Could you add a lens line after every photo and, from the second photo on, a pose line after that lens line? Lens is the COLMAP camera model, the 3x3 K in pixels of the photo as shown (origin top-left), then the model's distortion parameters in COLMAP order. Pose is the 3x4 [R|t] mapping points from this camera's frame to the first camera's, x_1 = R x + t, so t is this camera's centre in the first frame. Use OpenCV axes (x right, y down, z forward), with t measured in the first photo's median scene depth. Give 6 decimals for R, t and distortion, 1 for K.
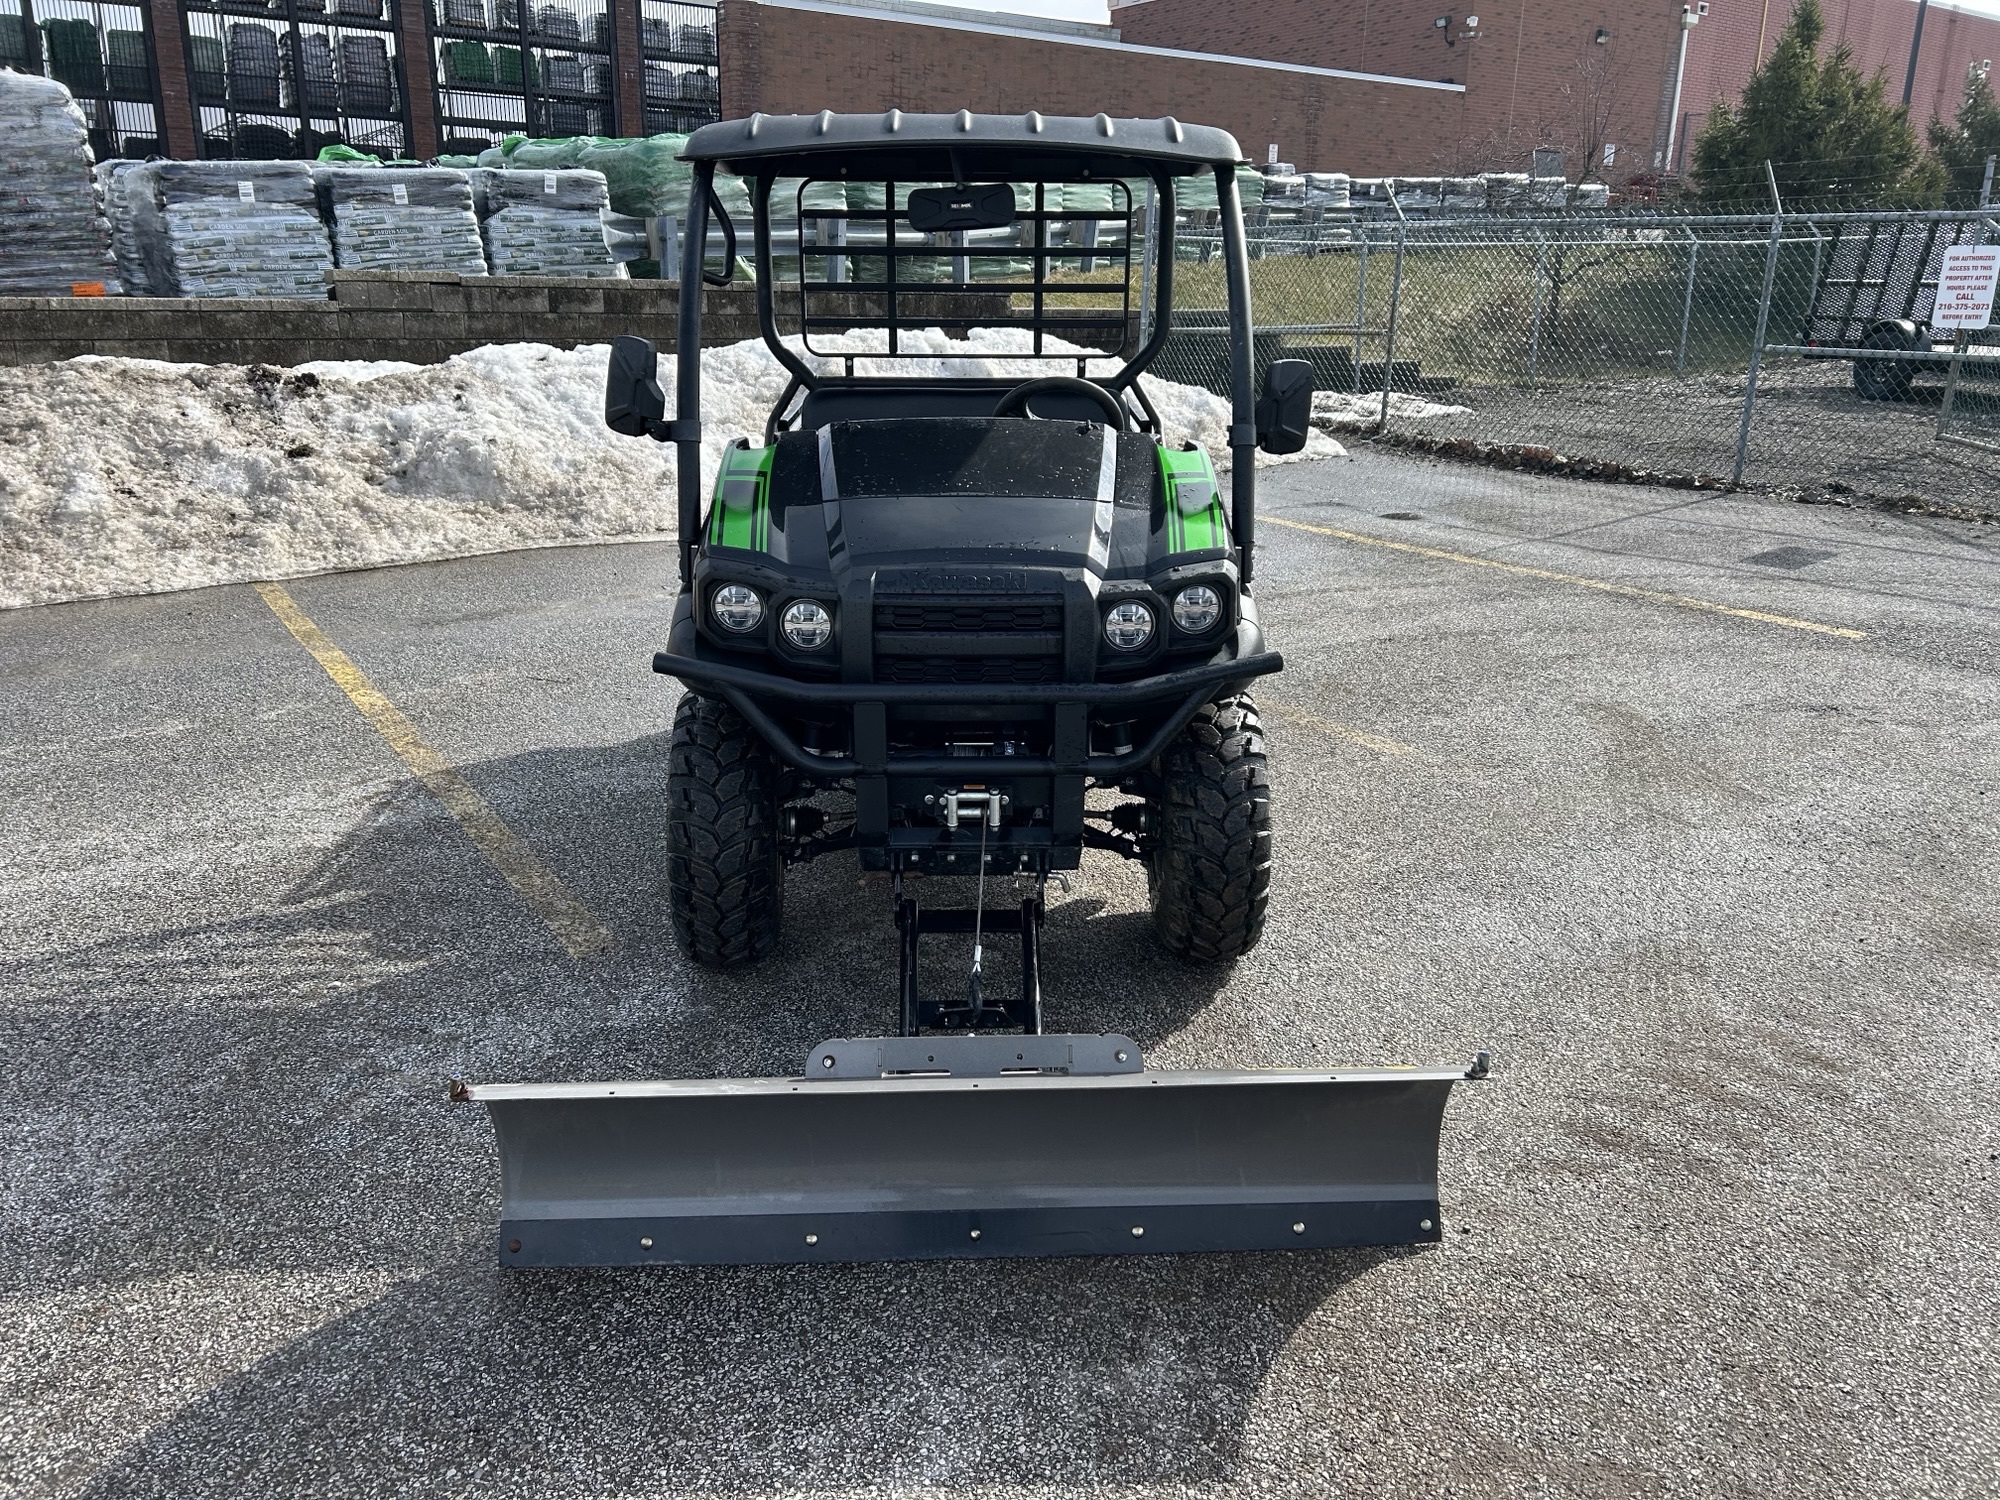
lens RADIAL K [[1512.4, 0, 1007.6], [0, 1512.4, 729.6], [0, 0, 1]] dist [0.071601, -0.084052]
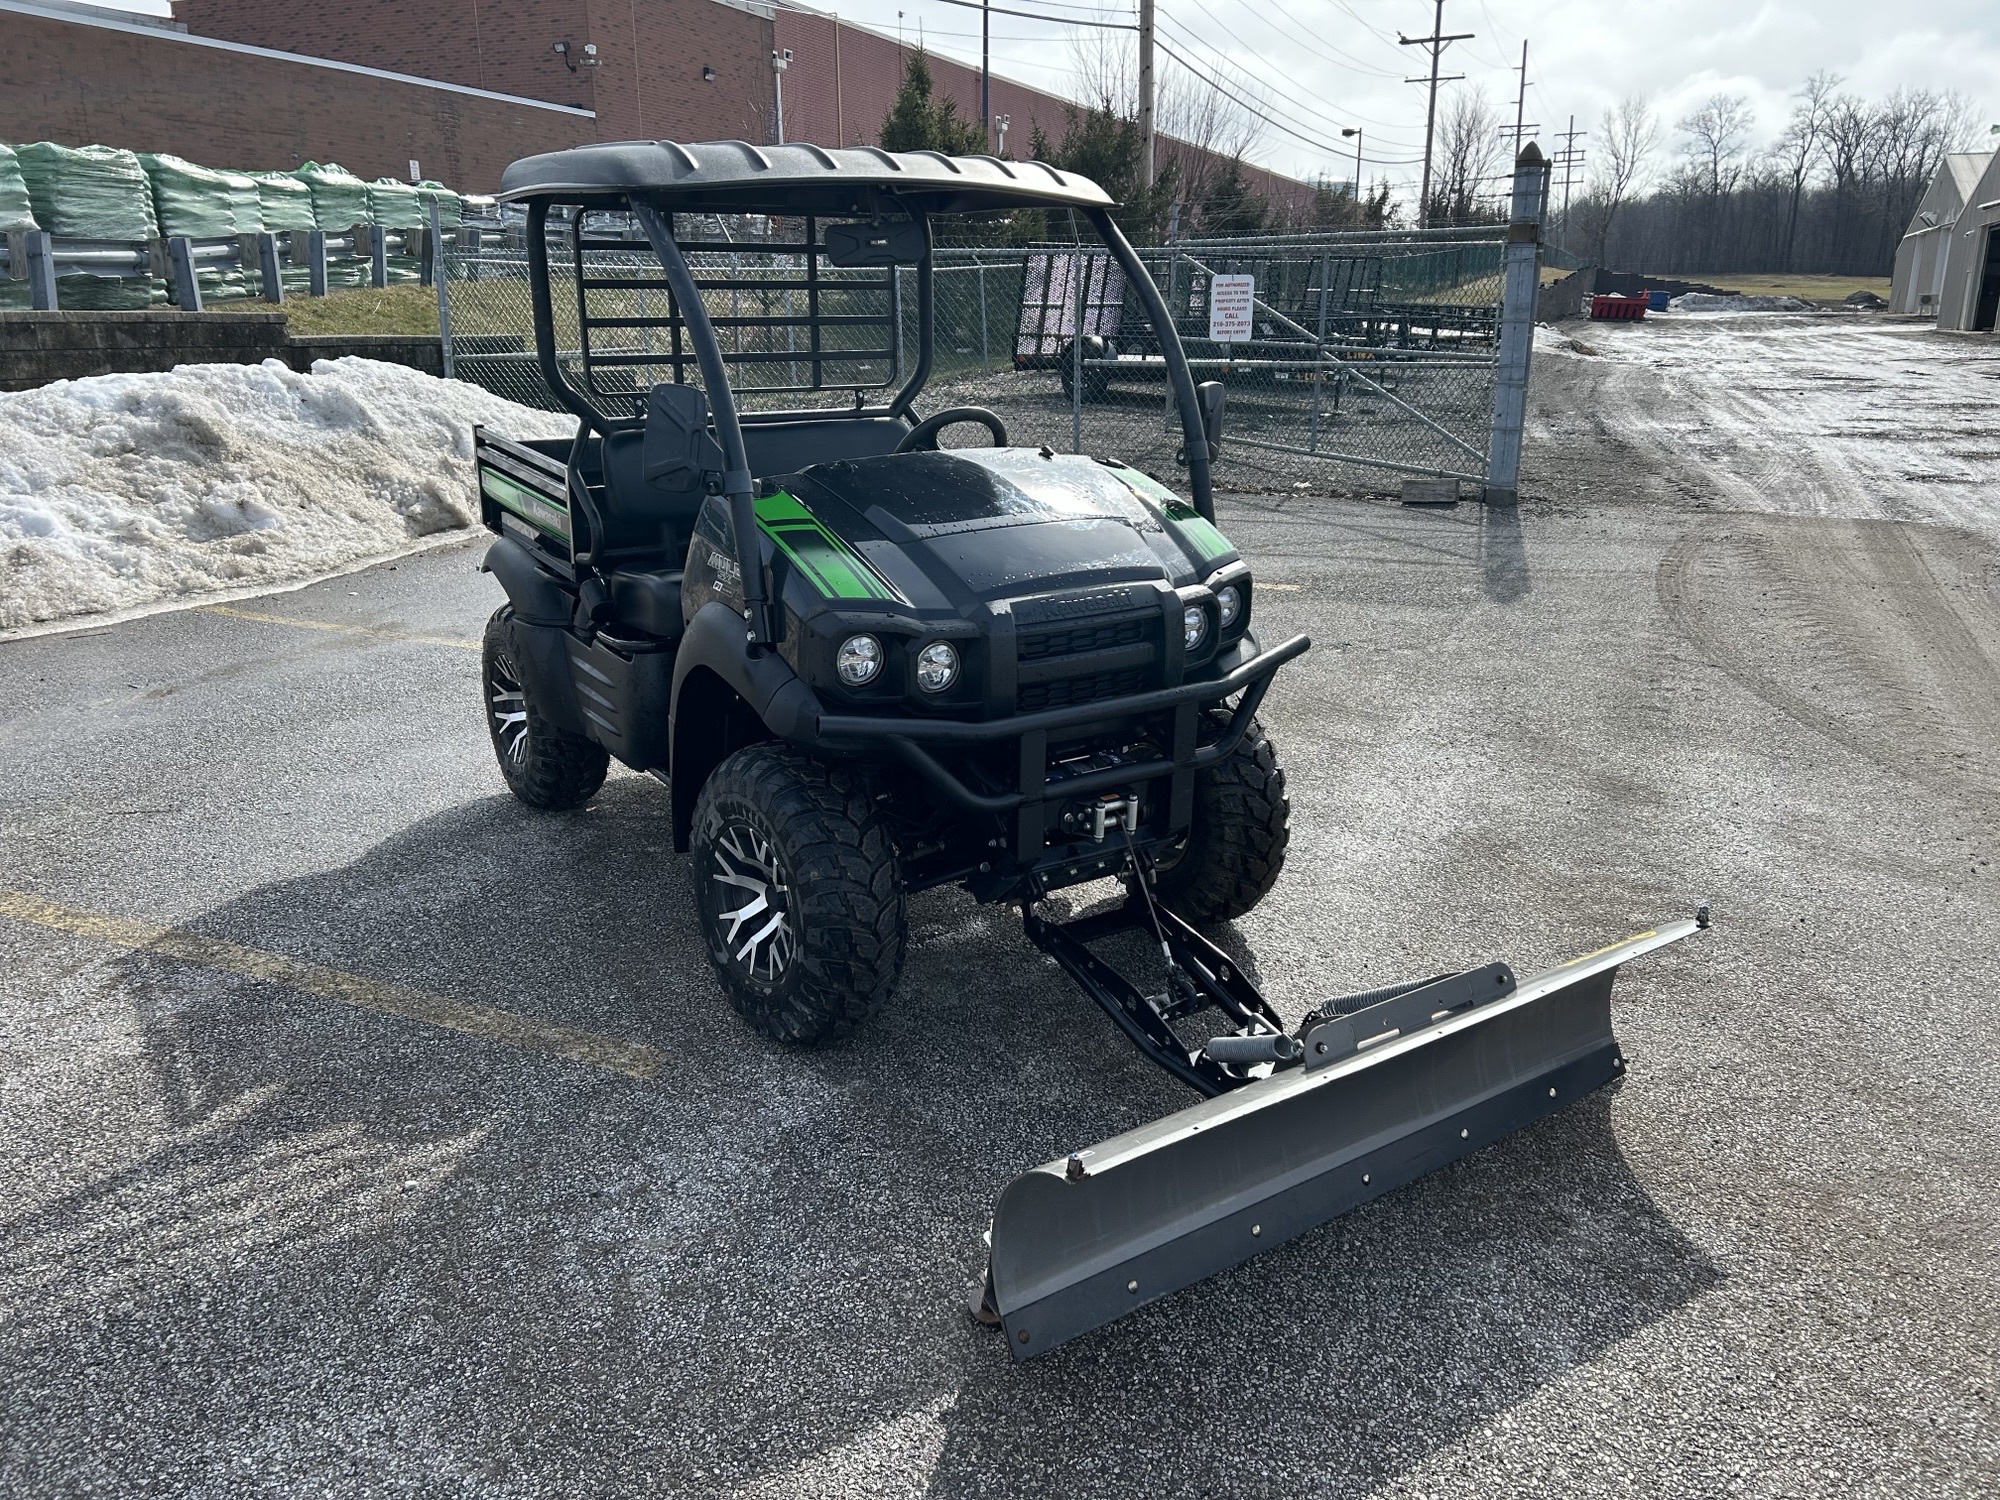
lens RADIAL K [[1507.8, 0, 1020.8], [0, 1507.8, 719.1], [0, 0, 1]] dist [0.066070, -0.063732]
pose [[0.846150, -0.151286, 0.511022, -0.223226], [0.160383, 0.986698, 0.026545, -0.019700], [-0.508240, 0.059498, 0.859158, 0.049128]]
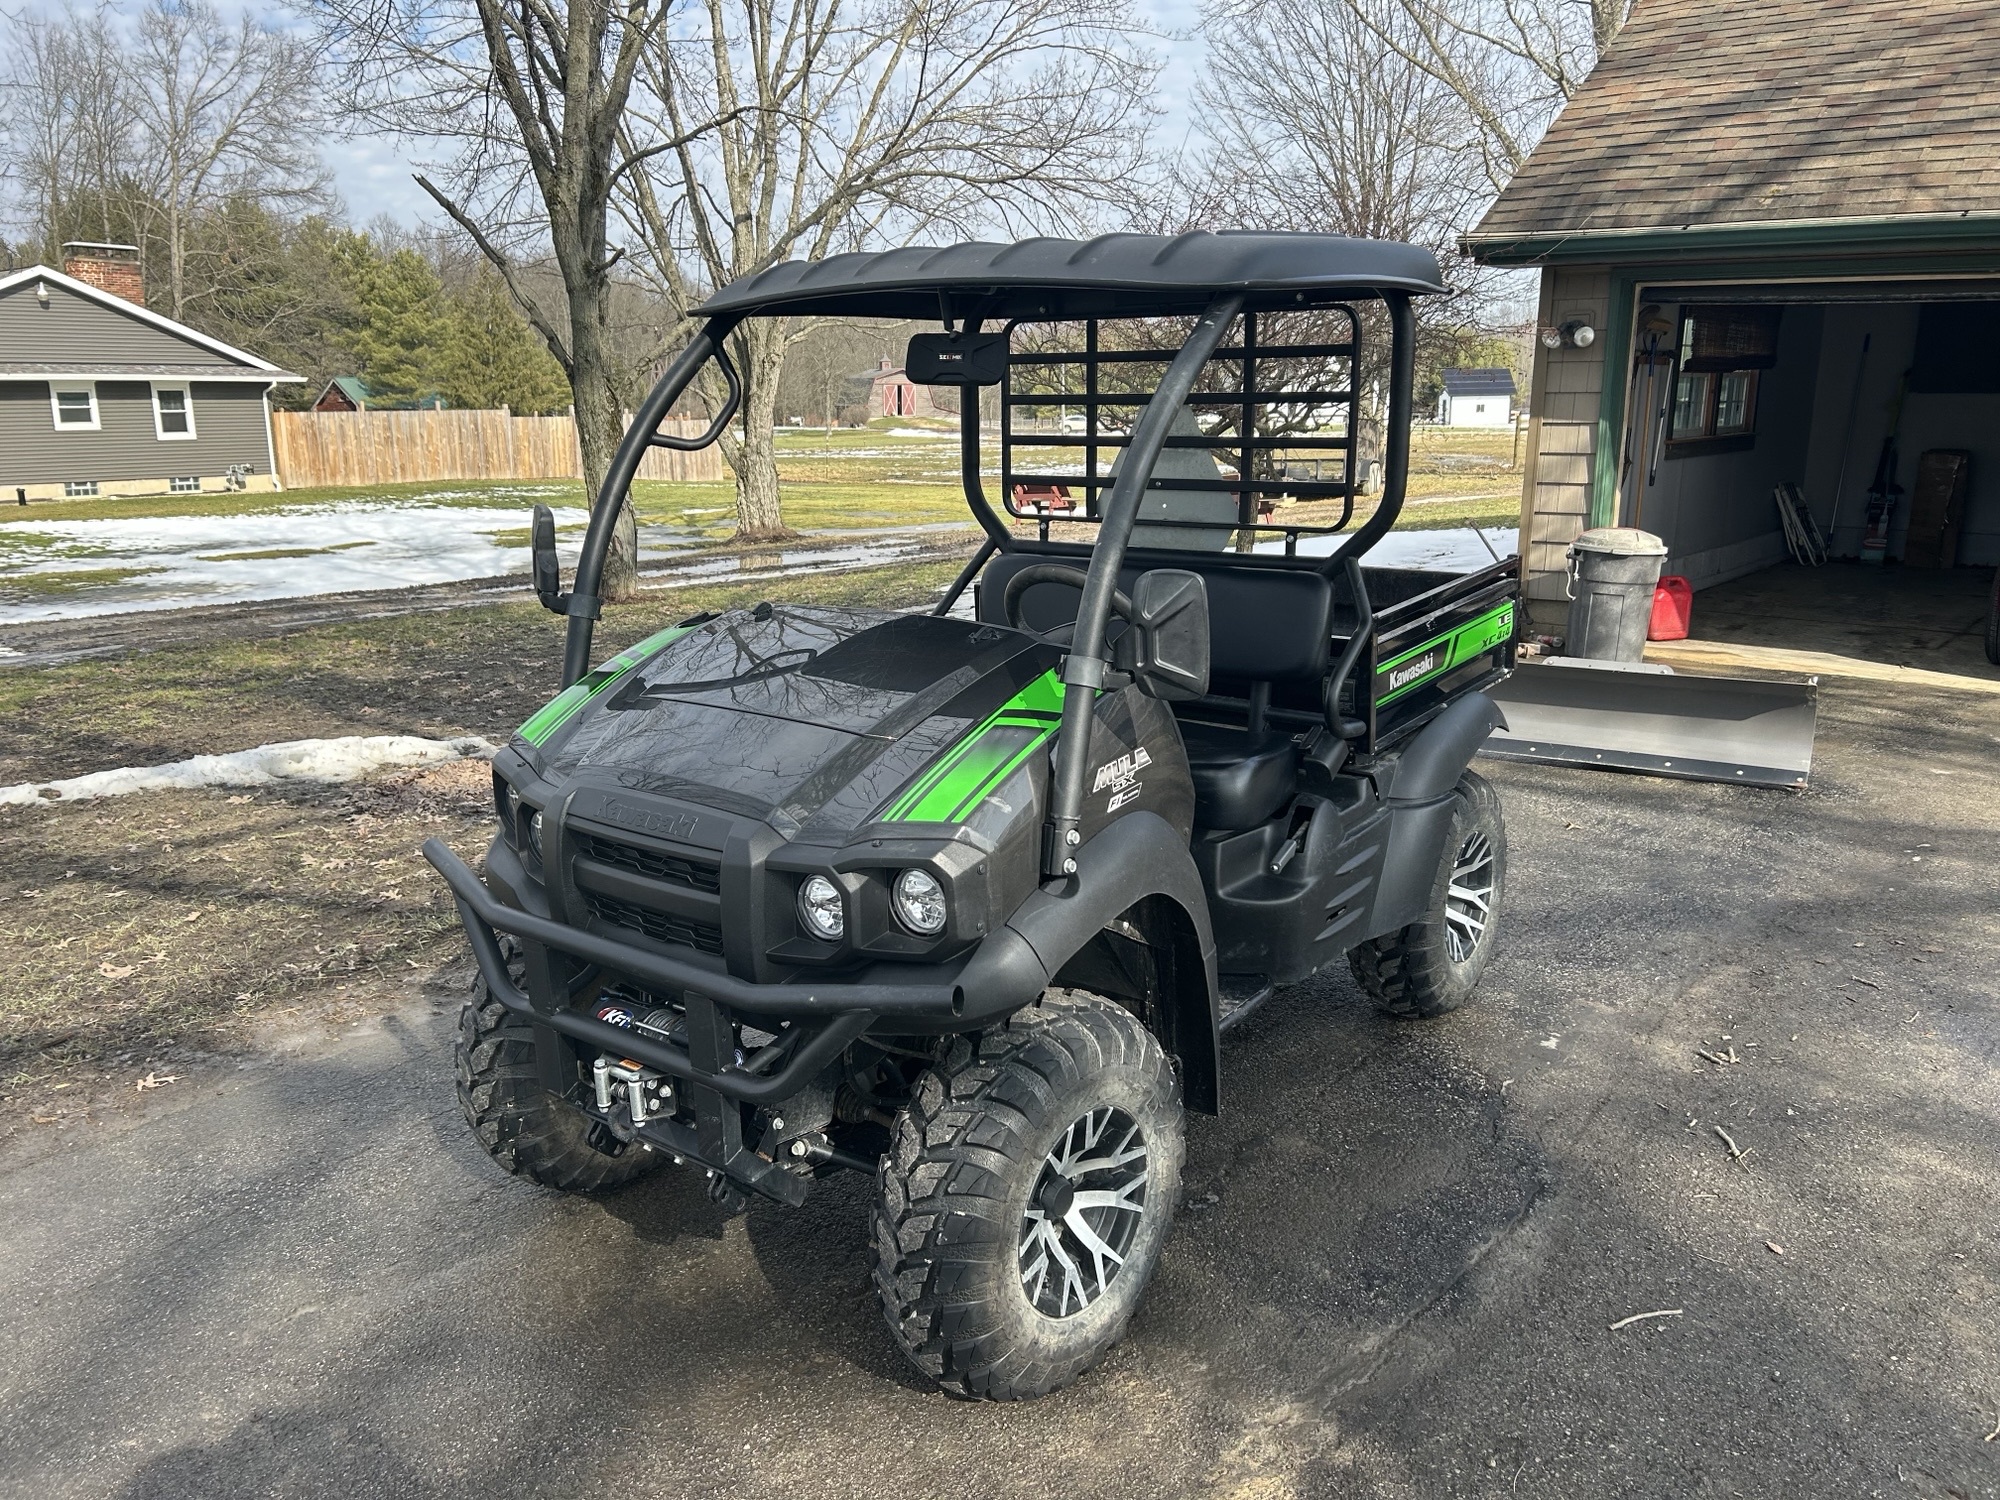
lens RADIAL K [[1581.5, 0, 947.8], [0, 1581.5, 761.4], [0, 0, 1]] dist [0.067733, -0.001150]
pose [[0.773947, 0.134659, -0.618767, 0.228853], [-0.170290, 0.985393, 0.001449, -0.056922], [0.609924, 0.104249, 0.785573, 0.155546]]
